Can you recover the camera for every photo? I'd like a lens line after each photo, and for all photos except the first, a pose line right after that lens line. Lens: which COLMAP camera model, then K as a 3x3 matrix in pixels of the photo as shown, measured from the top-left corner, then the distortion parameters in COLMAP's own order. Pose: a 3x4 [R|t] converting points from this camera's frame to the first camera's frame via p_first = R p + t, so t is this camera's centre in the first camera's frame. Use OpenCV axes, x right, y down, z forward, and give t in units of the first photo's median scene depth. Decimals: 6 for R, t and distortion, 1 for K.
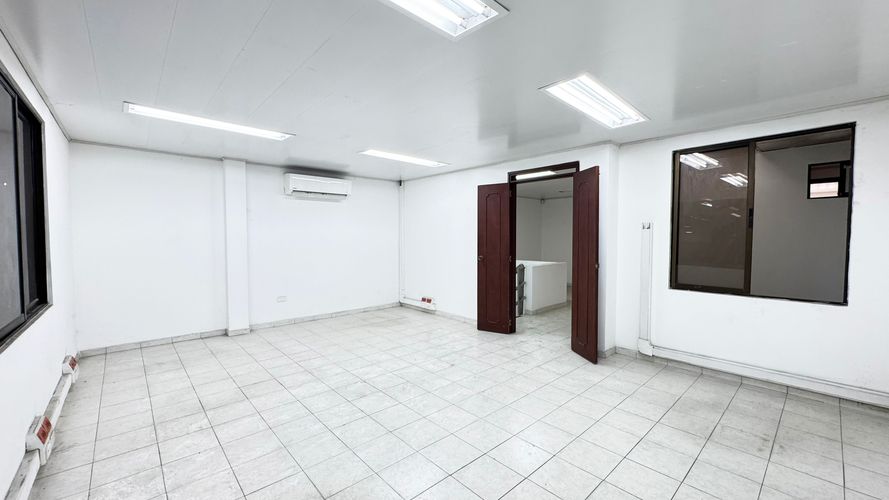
lens RADIAL K [[354.8, 0, 444.5], [0, 354.8, 250.0], [0, 0, 1]] dist [-0.003840, 0.000592]
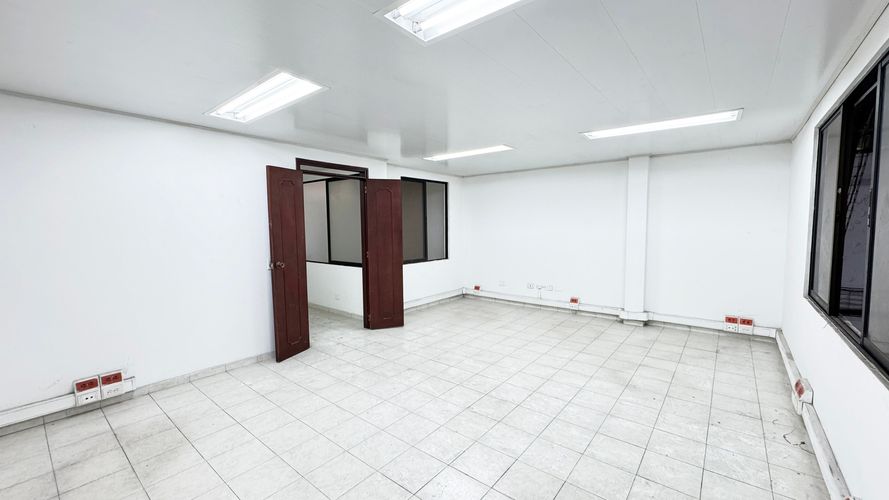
lens RADIAL K [[354.8, 0, 444.5], [0, 354.8, 250.0], [0, 0, 1]] dist [-0.003840, 0.000592]
pose [[-0.152469, -0.069587, 0.985855, -0.915182], [0.047327, 0.995860, 0.077612, -0.067370], [-0.987174, 0.058491, -0.148544, 1.029408]]
